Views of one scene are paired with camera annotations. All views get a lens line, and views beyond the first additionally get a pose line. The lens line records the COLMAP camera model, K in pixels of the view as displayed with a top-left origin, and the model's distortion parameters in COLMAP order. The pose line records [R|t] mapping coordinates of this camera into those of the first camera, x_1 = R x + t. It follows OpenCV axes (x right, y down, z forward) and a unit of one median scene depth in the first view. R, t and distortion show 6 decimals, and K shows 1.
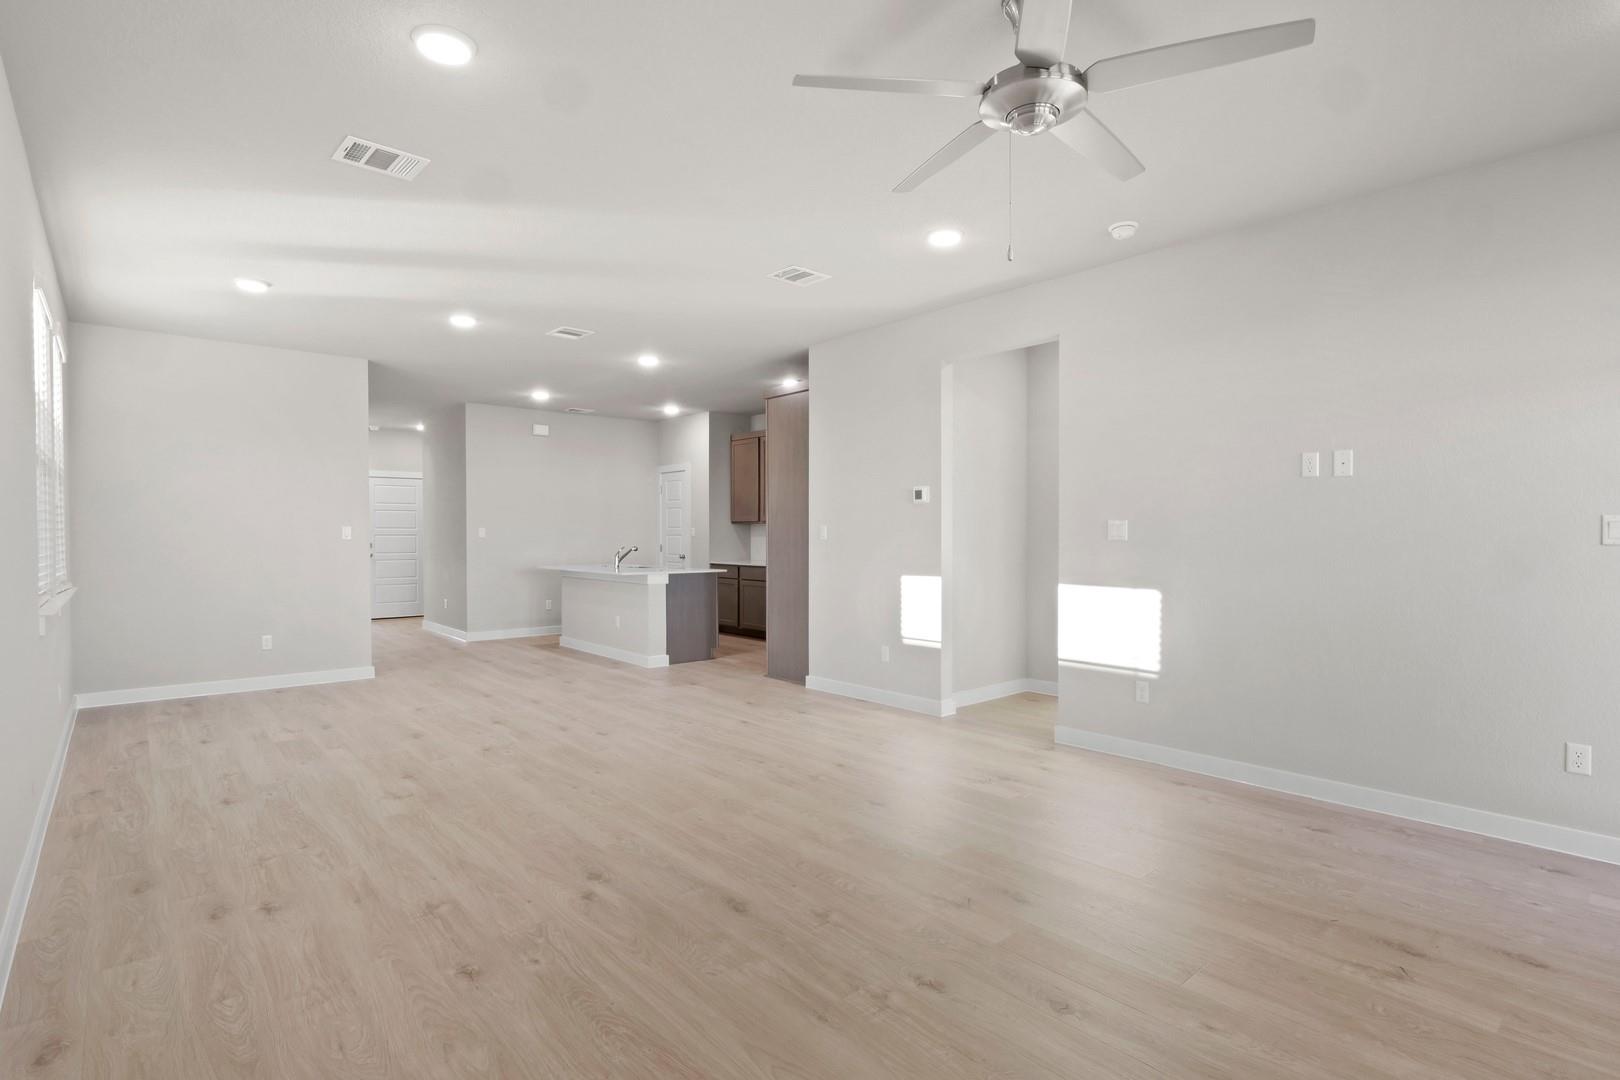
lens RADIAL K [[802.5, 0, 789.2], [0, 802.5, 530.1], [0, 0, 1]] dist [-0.030690, 0.000368]
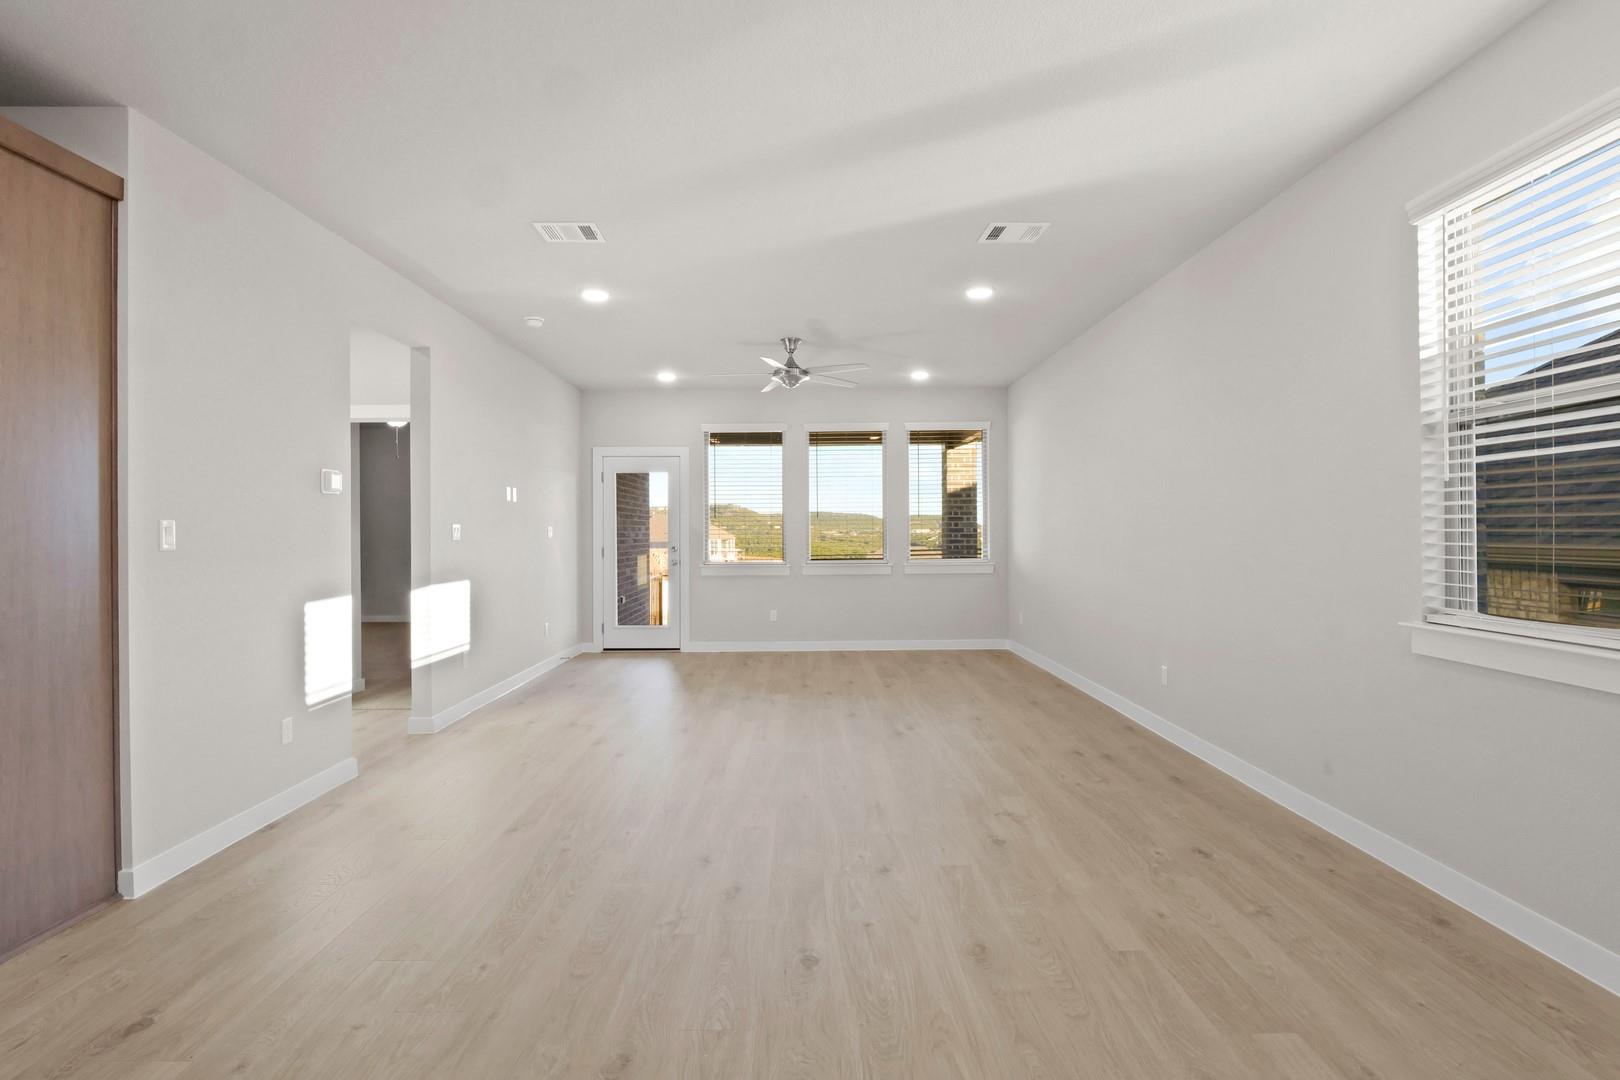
lens RADIAL K [[802.1, 0, 811.7], [0, 802.1, 537.4], [0, 0, 1]] dist [-0.025811, -0.000649]
pose [[-0.774827, 0.001661, 0.632171, -0.492809], [0.003107, 0.999994, 0.001182, 0.003390], [-0.632166, 0.002880, -0.774828, 1.019235]]
